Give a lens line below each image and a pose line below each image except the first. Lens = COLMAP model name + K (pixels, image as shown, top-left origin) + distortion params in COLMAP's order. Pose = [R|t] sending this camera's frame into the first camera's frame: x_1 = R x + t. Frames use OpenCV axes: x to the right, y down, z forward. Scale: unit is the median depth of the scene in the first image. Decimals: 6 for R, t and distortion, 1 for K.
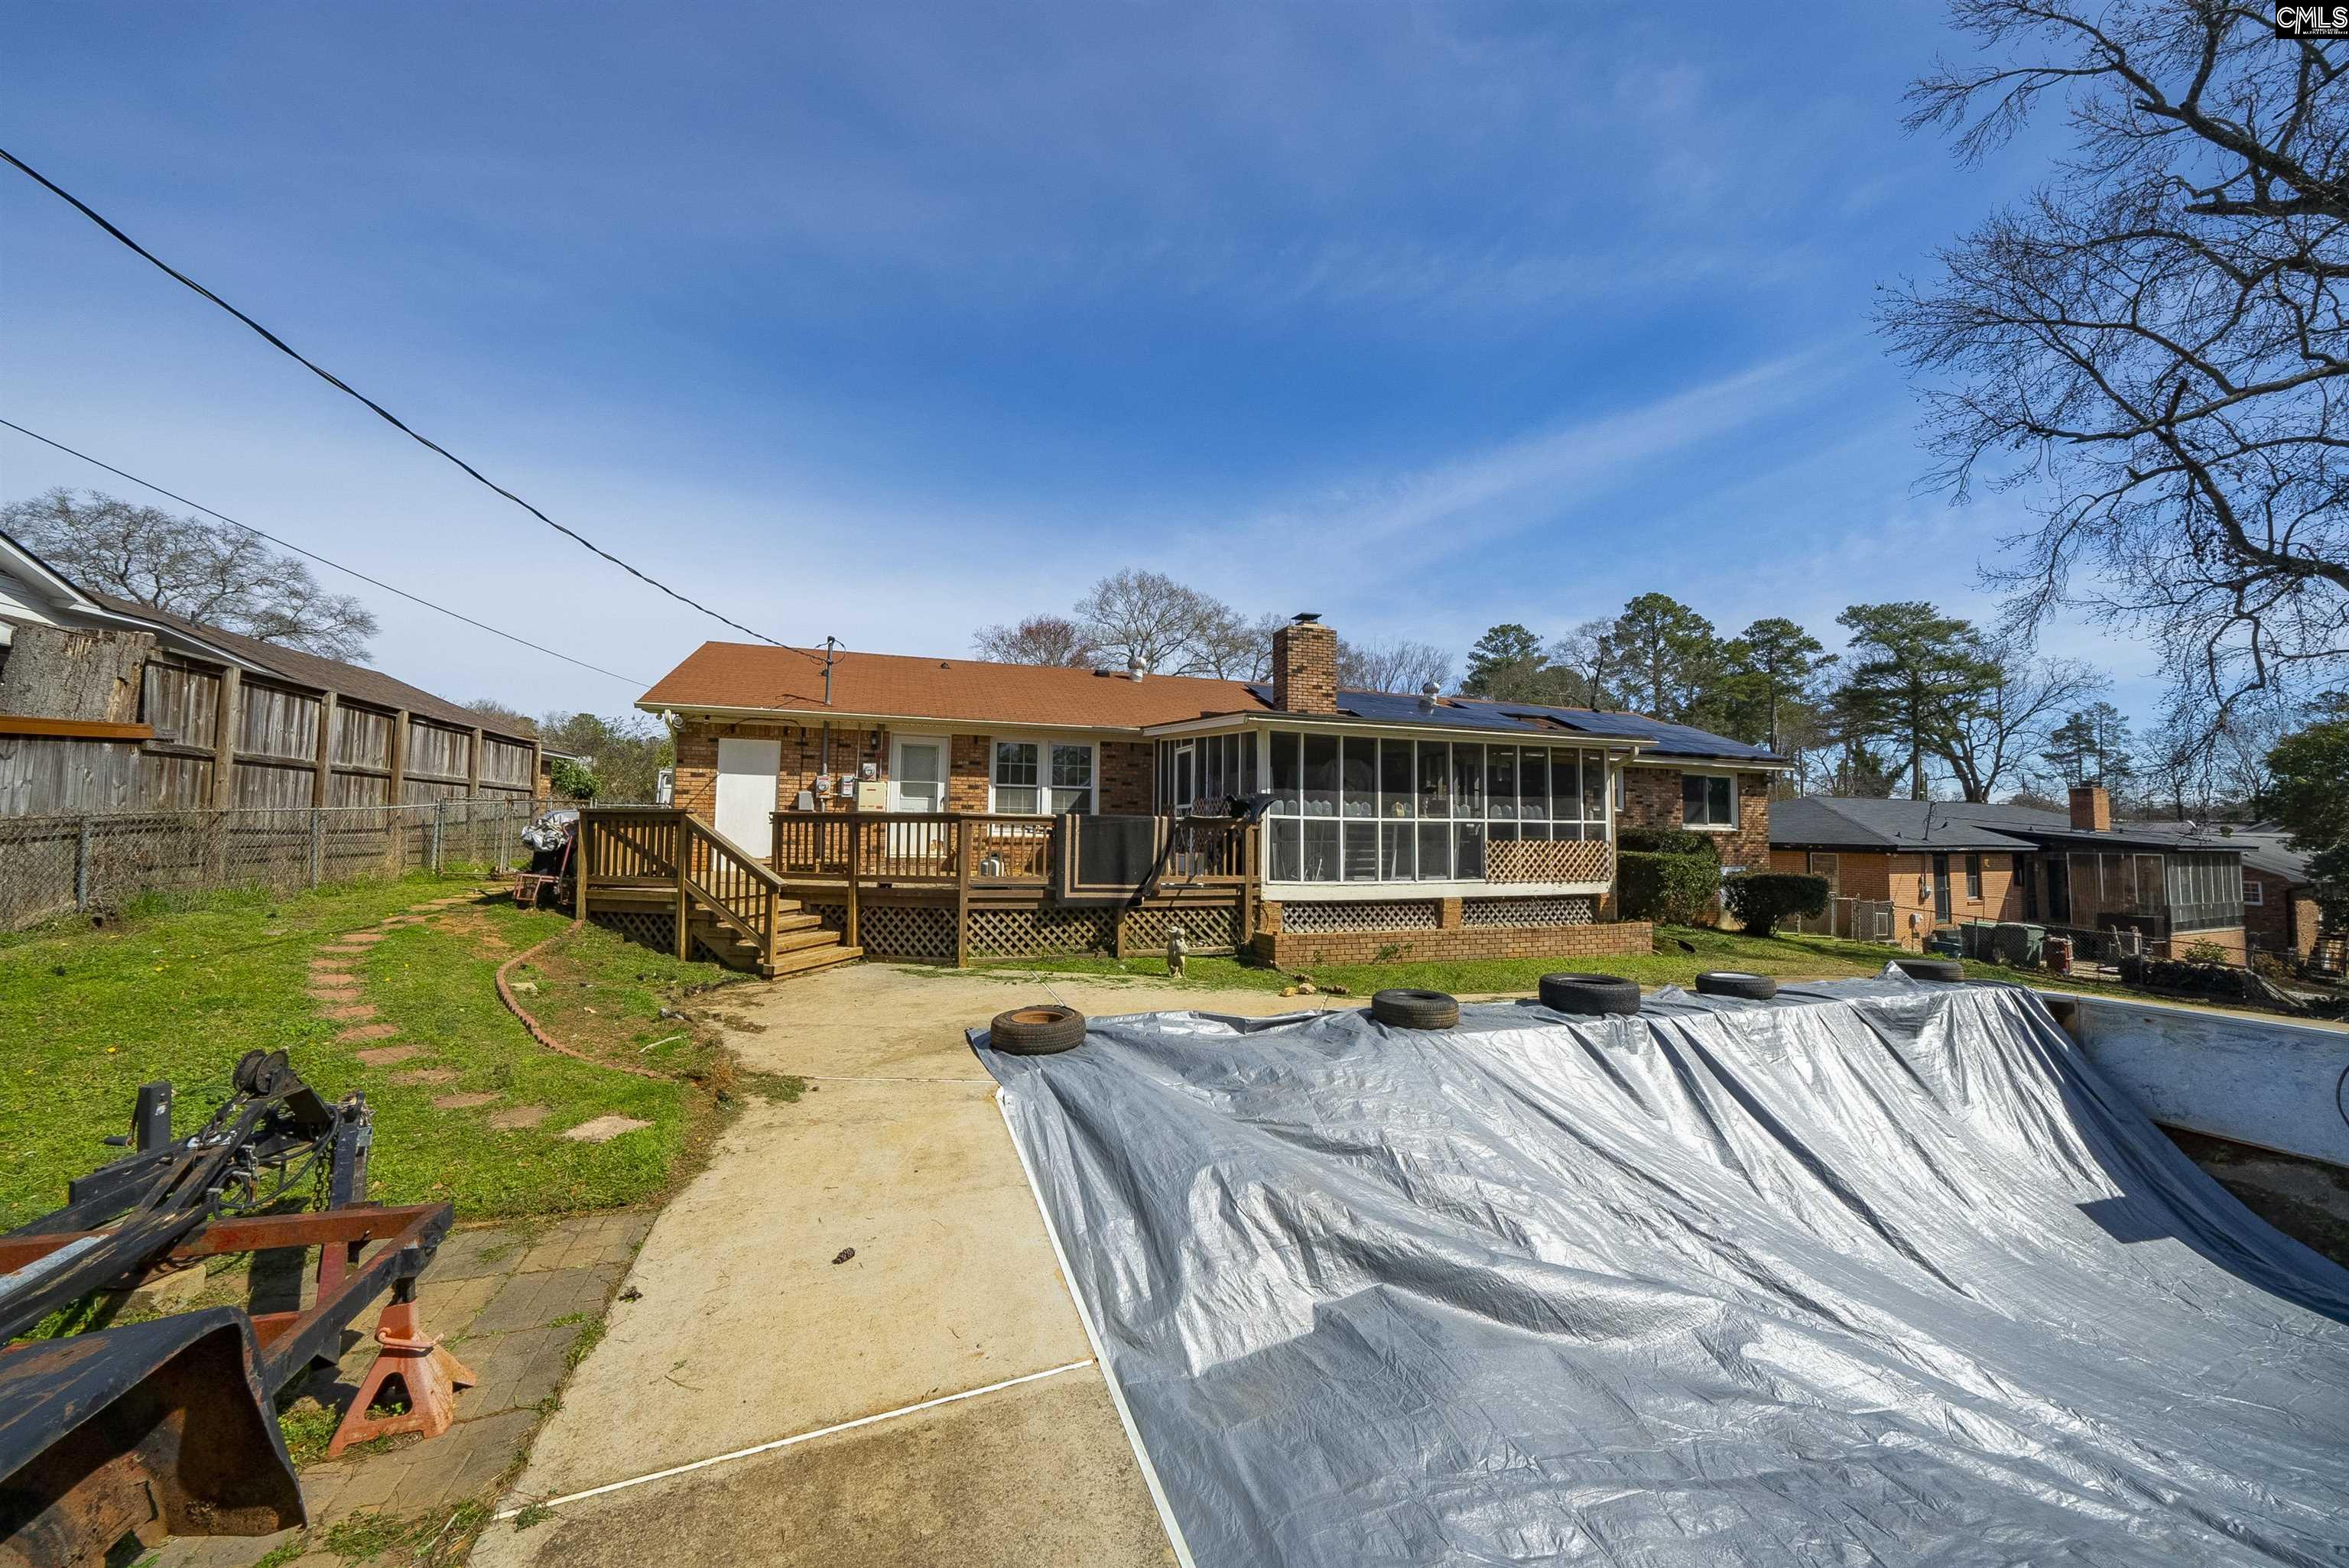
lens RADIAL K [[808.0, 0, 1161.8], [0, 808.0, 776.5], [0, 0, 1]] dist [-0.020737, 0.000001]
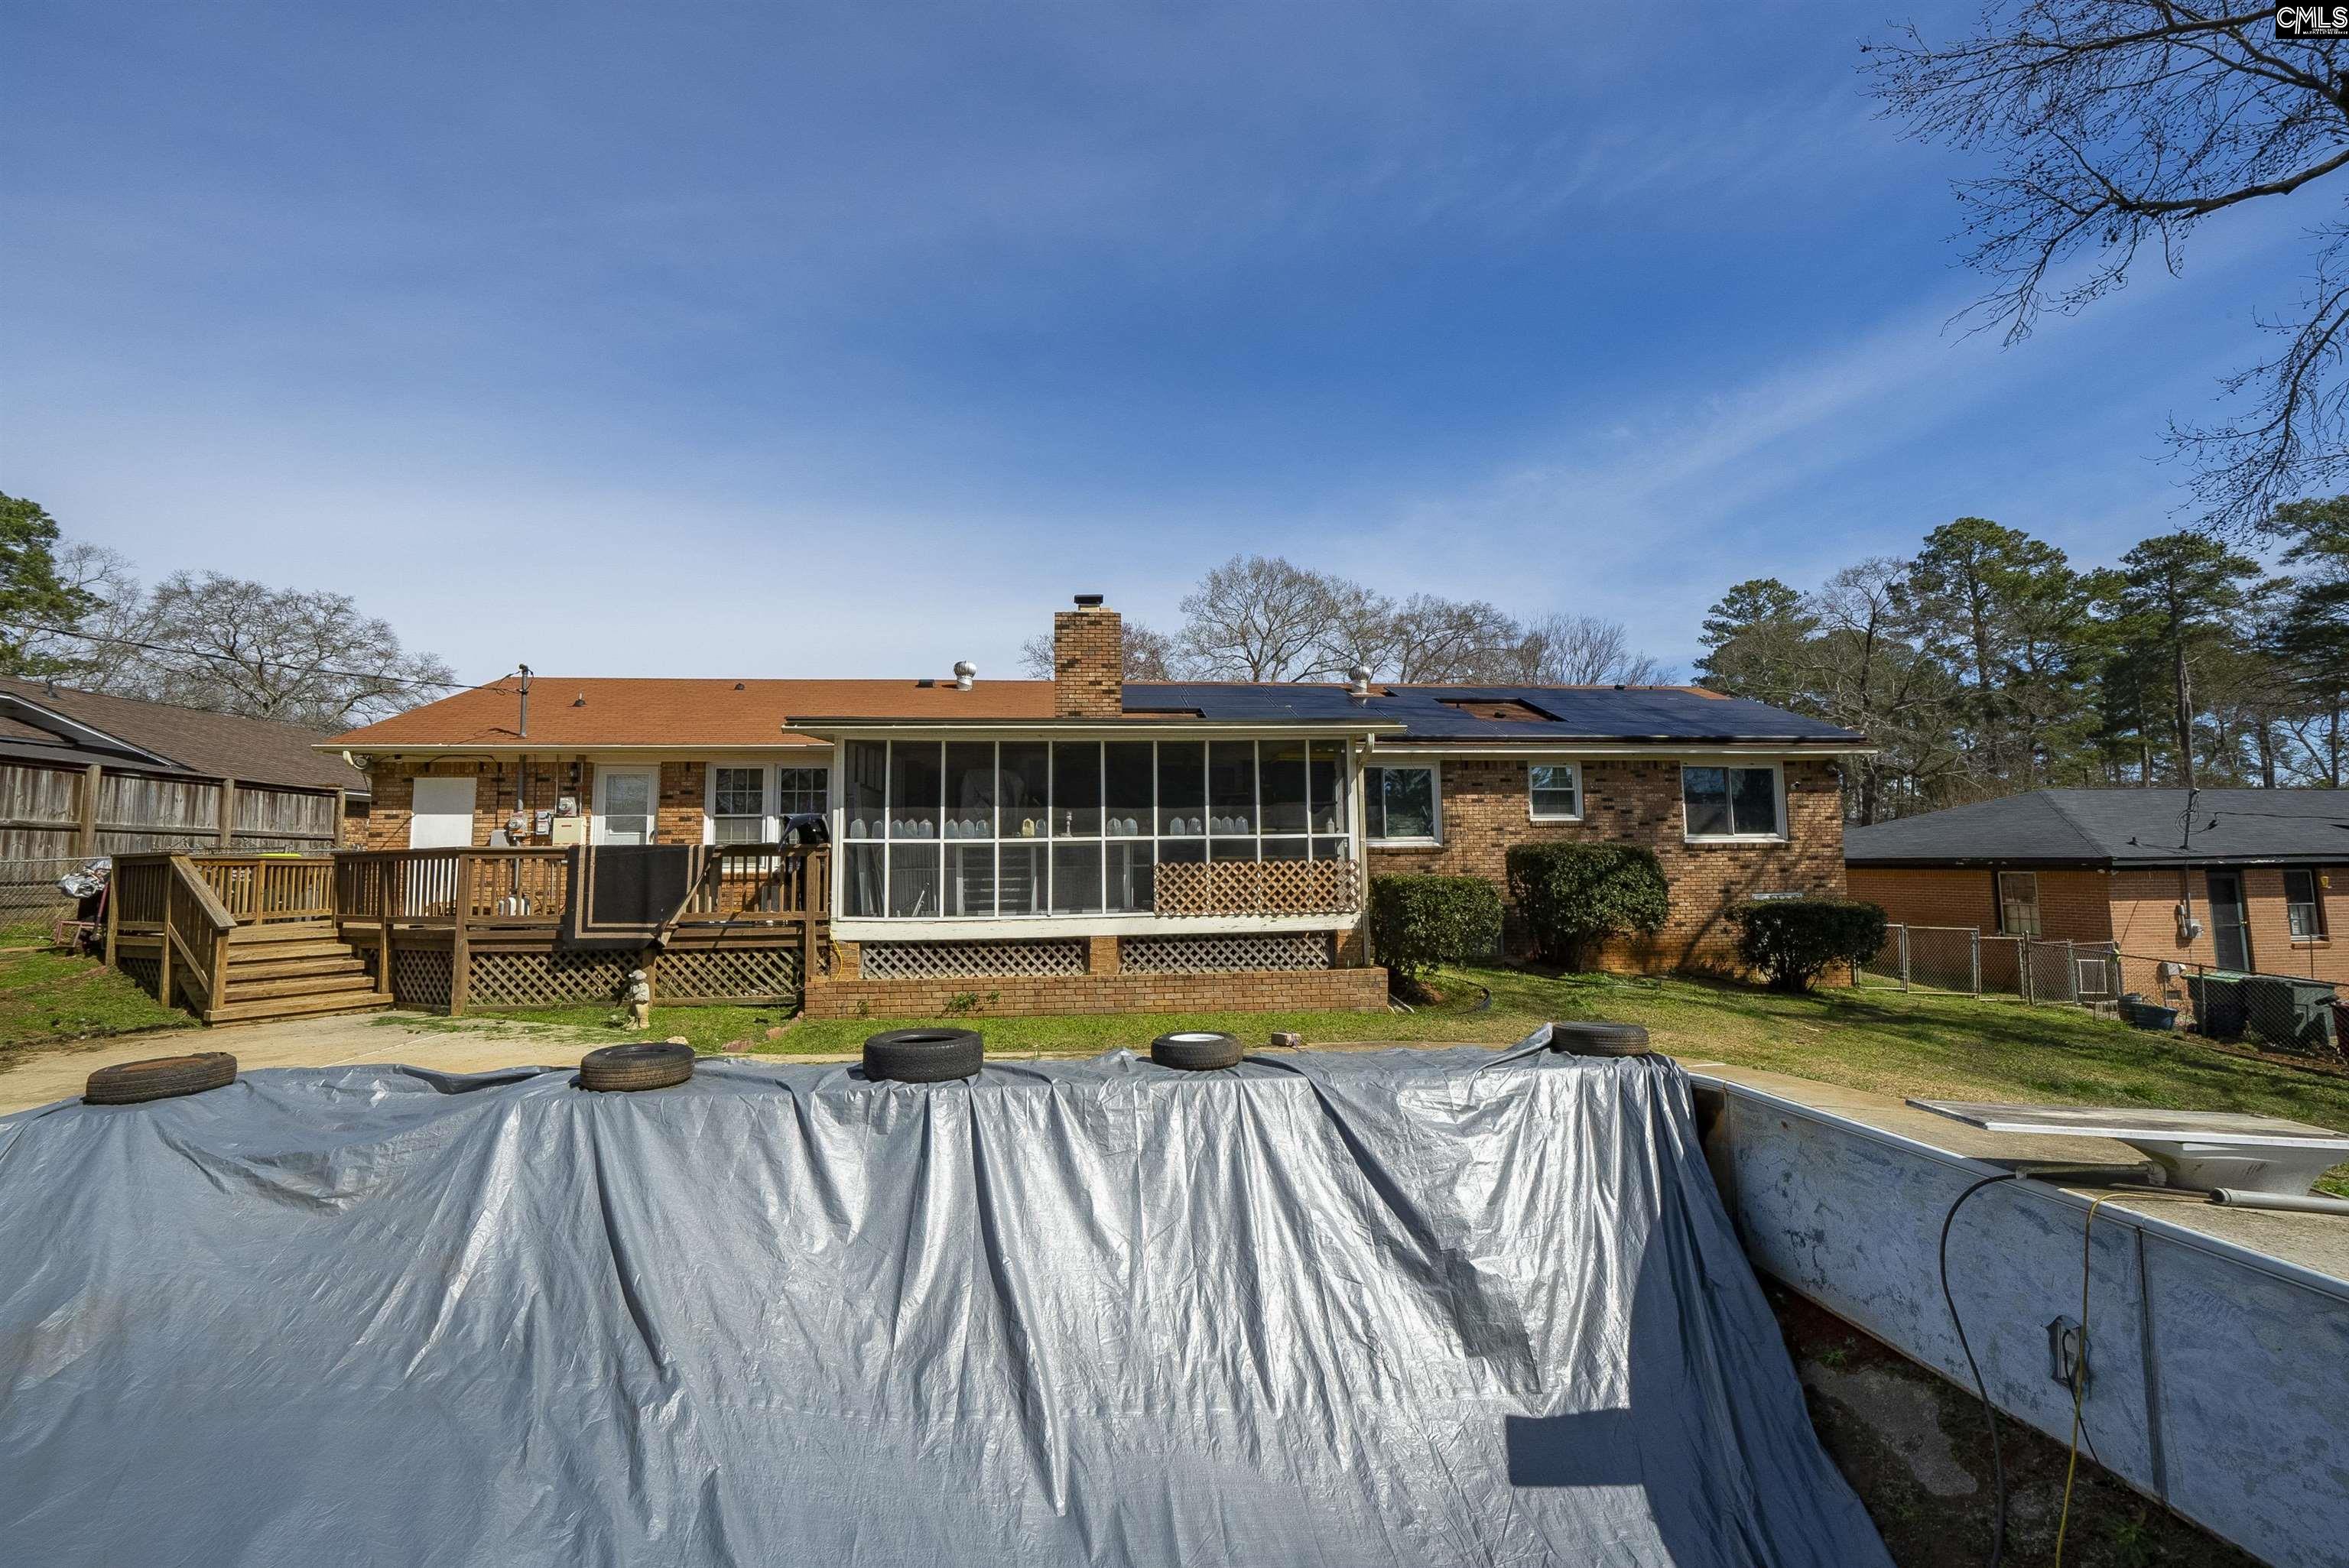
lens RADIAL K [[949.6, 0, 1160.8], [0, 949.6, 772.3], [0, 0, 1]] dist [-0.003656, 0.003679]
pose [[0.975355, -0.046727, -0.215638, 0.570018], [0.039671, 0.998530, -0.036938, 0.023371], [0.217047, 0.027473, 0.975774, 0.083629]]
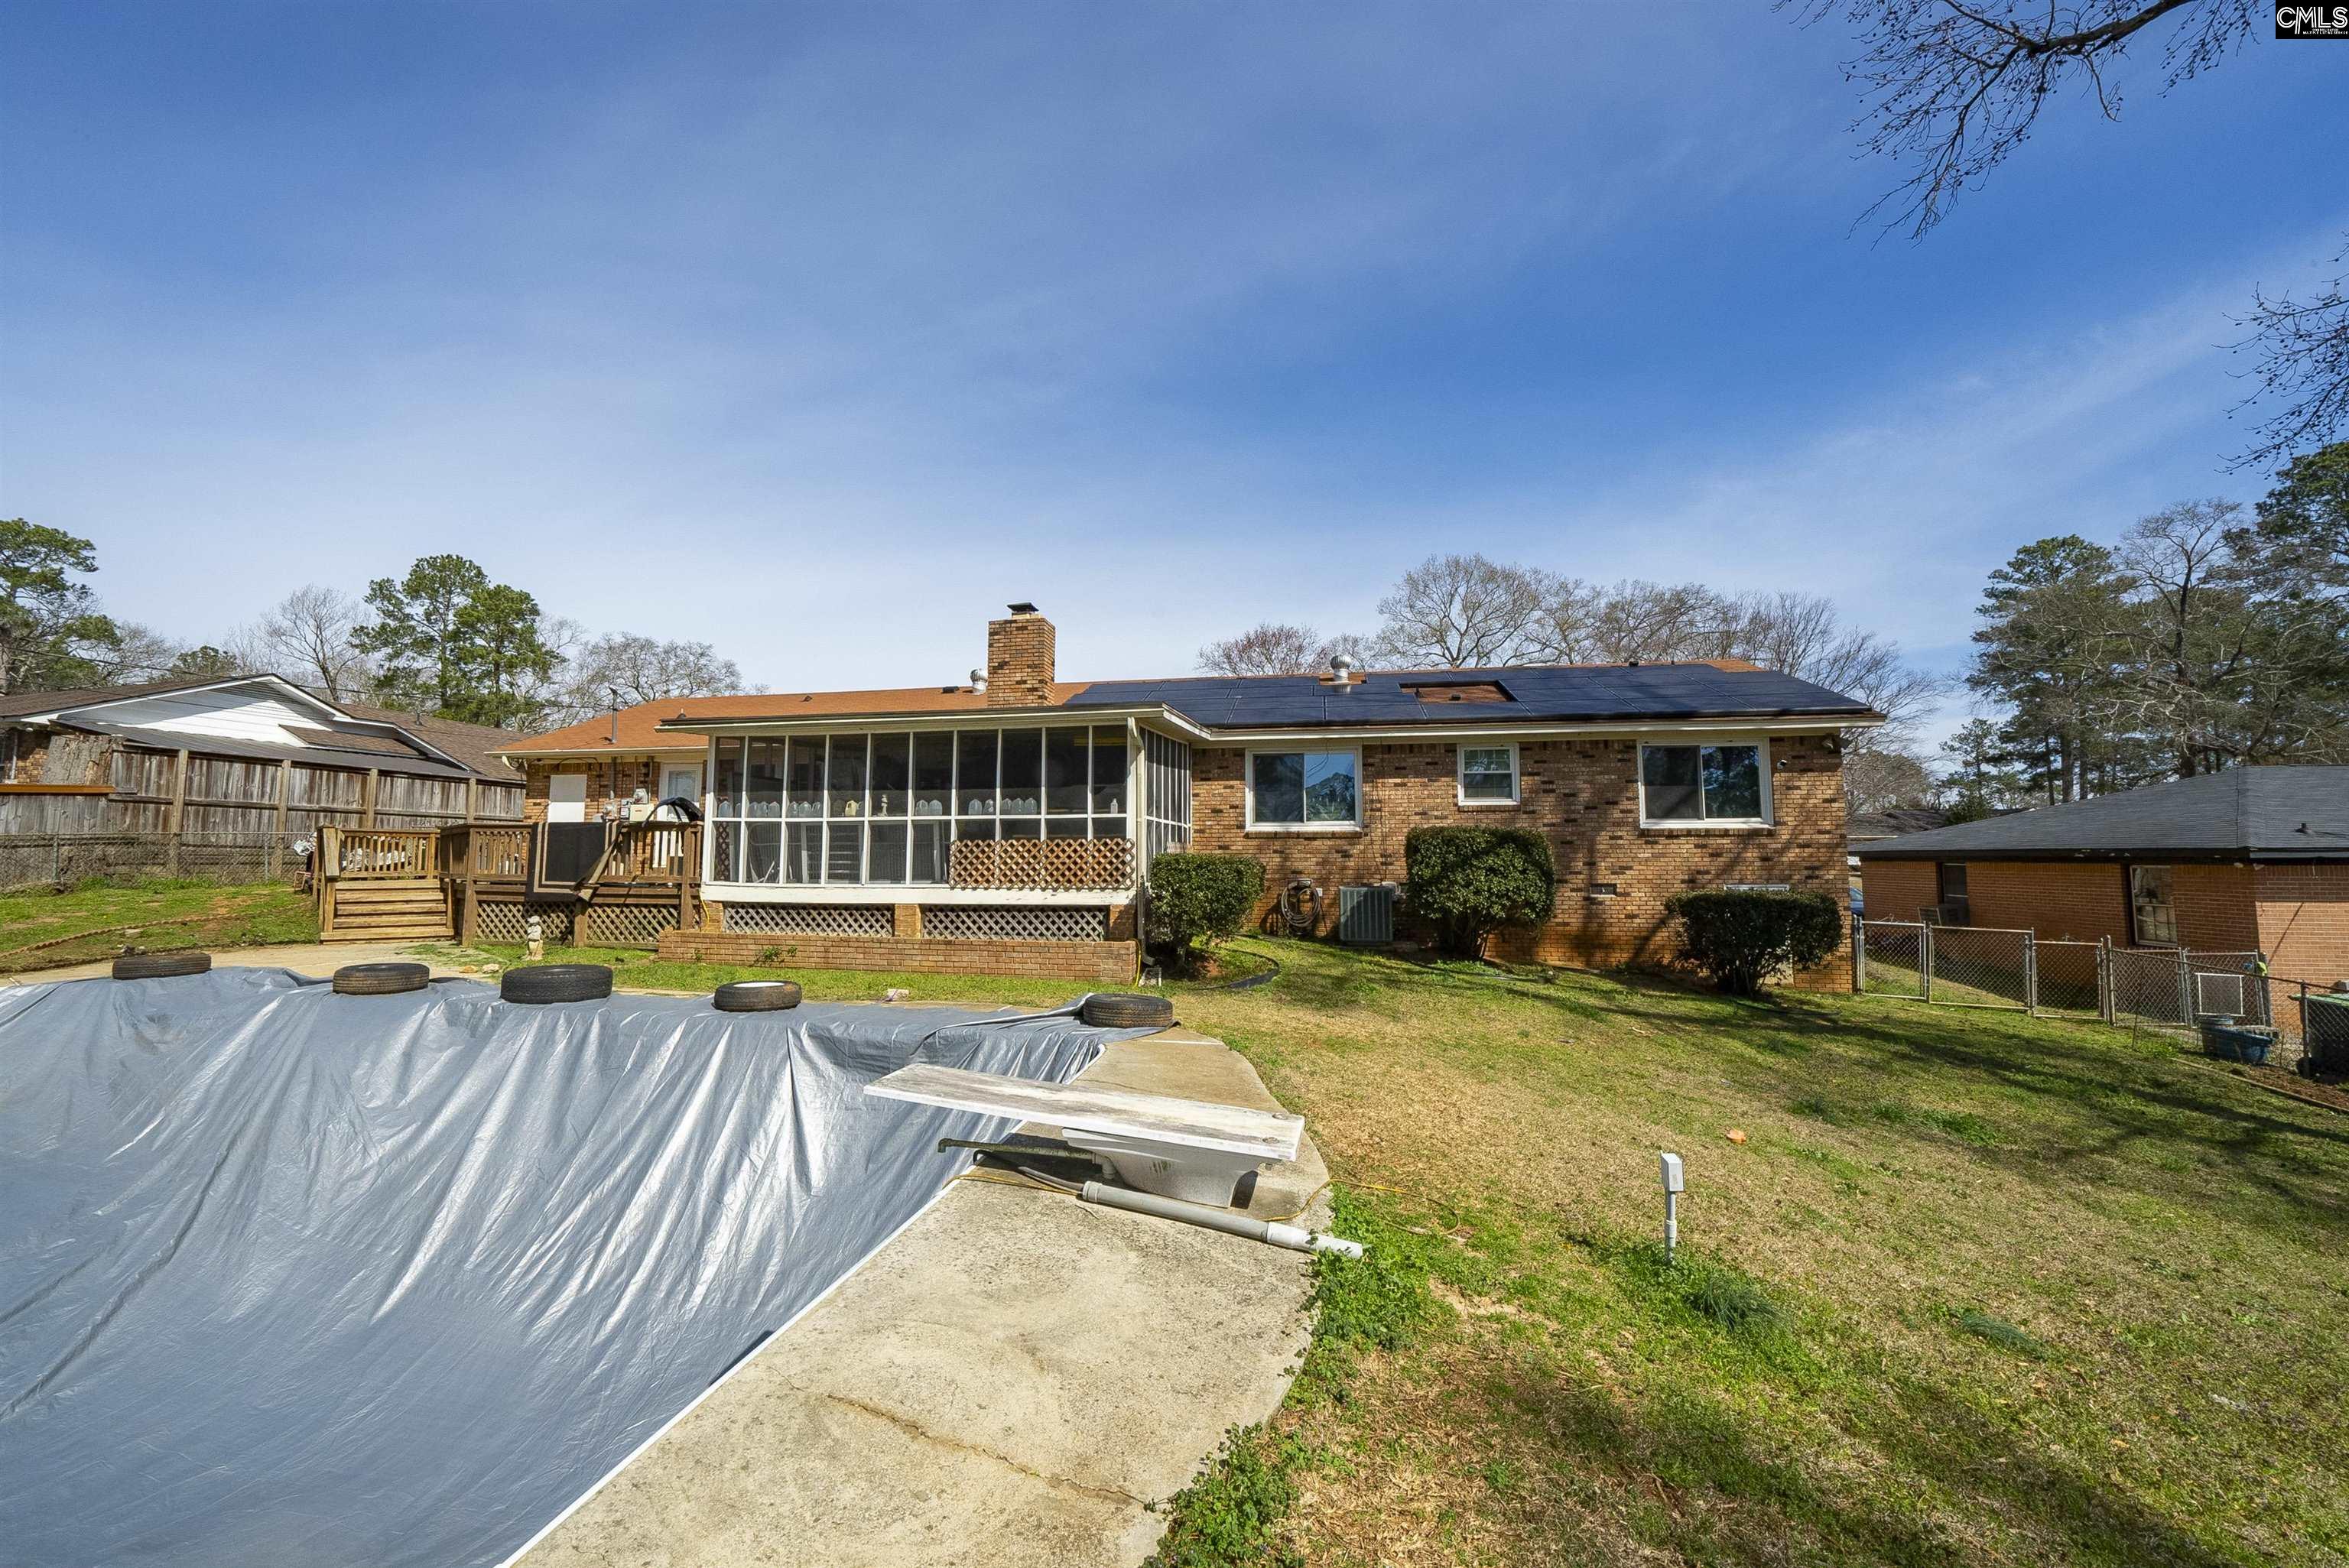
lens RADIAL K [[874.3, 0, 1164.9], [0, 874.3, 774.6], [0, 0, 1]] dist [-0.022130, 0.000052]
pose [[0.874117, -0.058887, -0.482132, 0.995707], [0.042587, 0.998093, -0.044694, 0.056358], [0.483845, 0.018536, 0.874958, 0.257314]]
